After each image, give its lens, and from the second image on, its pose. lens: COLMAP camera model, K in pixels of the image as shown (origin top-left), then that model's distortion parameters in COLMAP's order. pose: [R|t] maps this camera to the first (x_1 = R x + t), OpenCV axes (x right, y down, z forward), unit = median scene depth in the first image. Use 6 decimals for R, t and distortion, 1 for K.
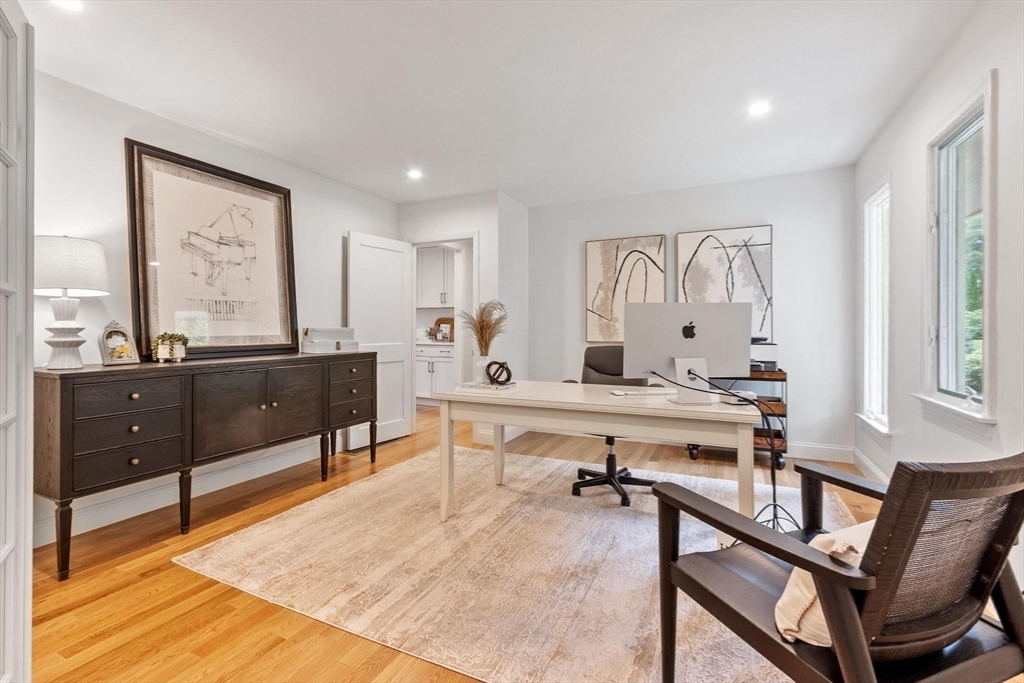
lens RADIAL K [[453.2, 0, 507.8], [0, 453.2, 338.4], [0, 0, 1]] dist [-0.015904, -0.000621]
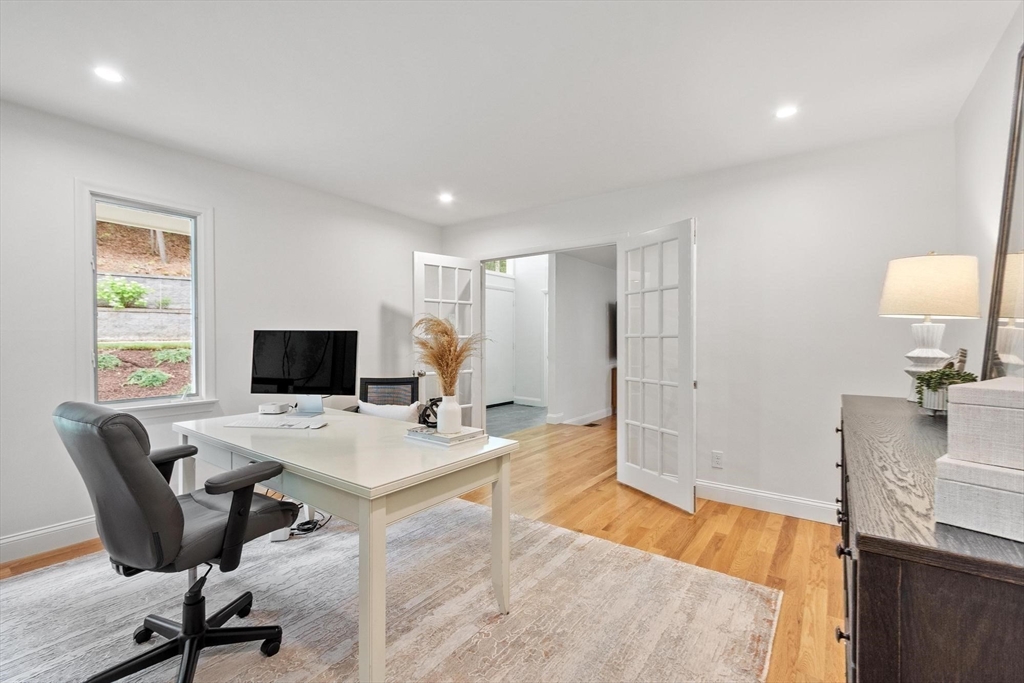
lens RADIAL K [[453.2, 0, 511.9], [0, 453.2, 341.1], [0, 0, 1]] dist [-0.015904, -0.000621]
pose [[-0.985708, -0.006427, 0.168339, -0.333499], [-0.004723, 0.999933, 0.010525, -0.062381], [-0.168395, 0.009580, -0.985673, 2.097955]]
